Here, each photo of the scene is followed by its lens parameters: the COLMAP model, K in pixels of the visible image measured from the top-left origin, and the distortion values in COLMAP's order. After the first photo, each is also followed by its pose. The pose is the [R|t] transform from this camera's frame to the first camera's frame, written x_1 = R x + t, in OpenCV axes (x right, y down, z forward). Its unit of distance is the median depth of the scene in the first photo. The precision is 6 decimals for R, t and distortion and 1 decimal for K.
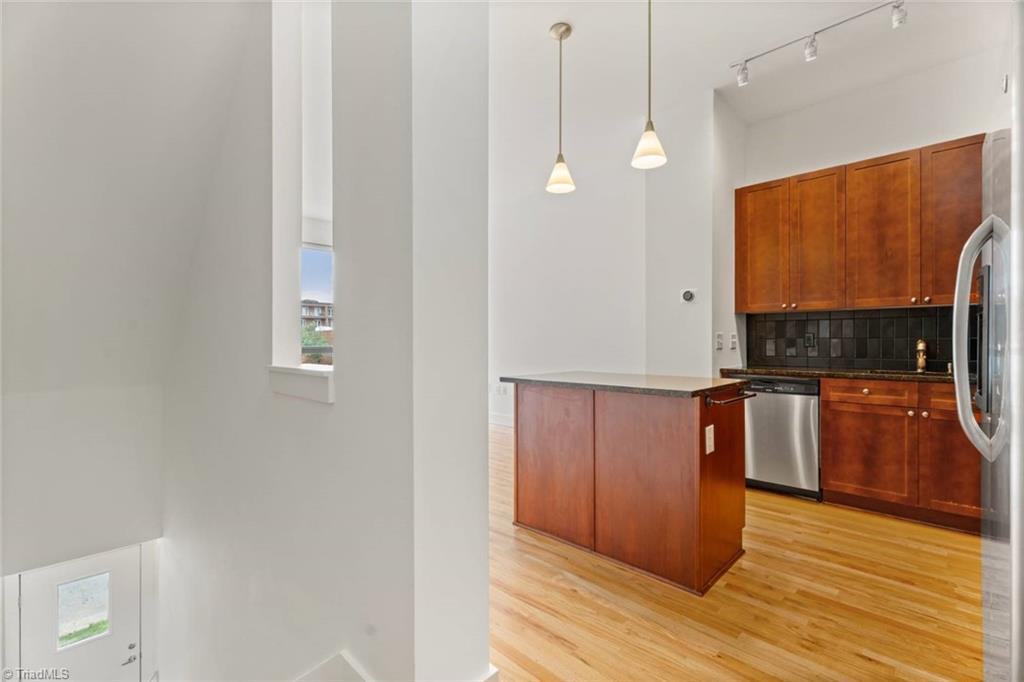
lens RADIAL K [[459.8, 0, 509.6], [0, 459.8, 341.0], [0, 0, 1]] dist [0.001039, 0.001415]
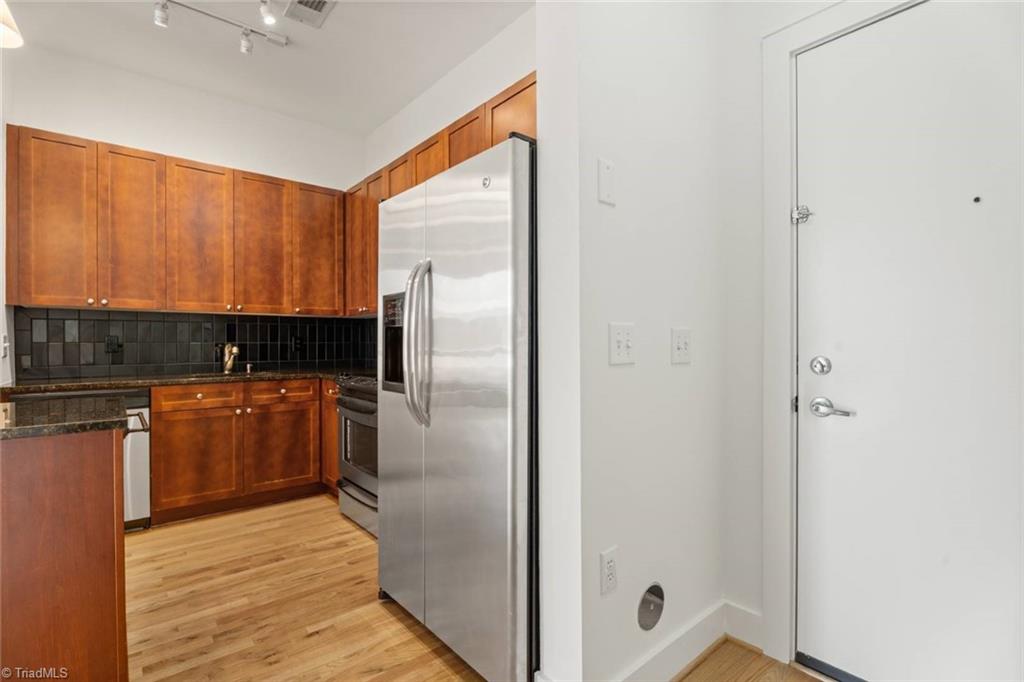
lens RADIAL K [[477.3, 0, 509.7], [0, 477.3, 343.9], [0, 0, 1]] dist [0.002028, -0.000523]
pose [[0.098926, -0.000488, 0.995095, -0.174851], [0.001577, 0.999999, 0.000334, -0.002057], [-0.995094, 0.001536, 0.098927, 0.232773]]
